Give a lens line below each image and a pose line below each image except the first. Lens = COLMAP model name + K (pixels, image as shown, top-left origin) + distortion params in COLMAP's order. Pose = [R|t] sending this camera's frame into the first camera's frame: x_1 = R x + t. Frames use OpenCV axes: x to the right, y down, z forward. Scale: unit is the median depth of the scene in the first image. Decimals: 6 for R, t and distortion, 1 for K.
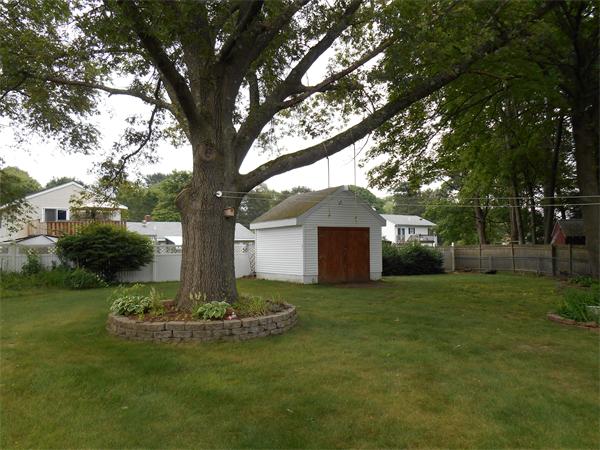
lens RADIAL K [[450.8, 0, 300.0], [0, 450.8, 225.0], [0, 0, 1]] dist [0.003485, 0.000492]
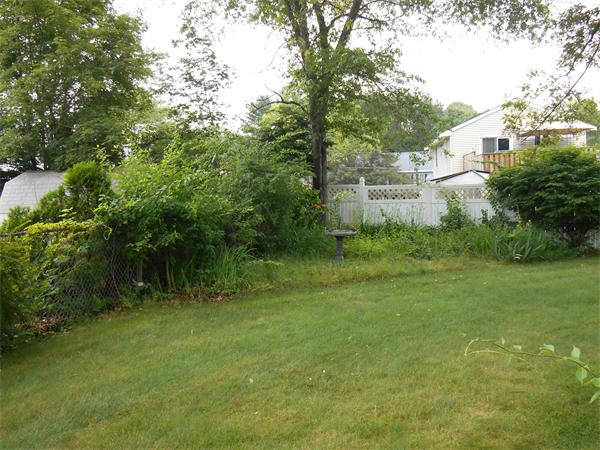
lens RADIAL K [[485.8, 0, 300.0], [0, 485.8, 225.0], [0, 0, 1]] dist [-0.000103, 0.001742]
pose [[0.628367, 0.041354, -0.776817, -0.168491], [0.064334, 0.992403, 0.104871, 0.011558], [0.775252, -0.115873, 0.620933, 0.358175]]
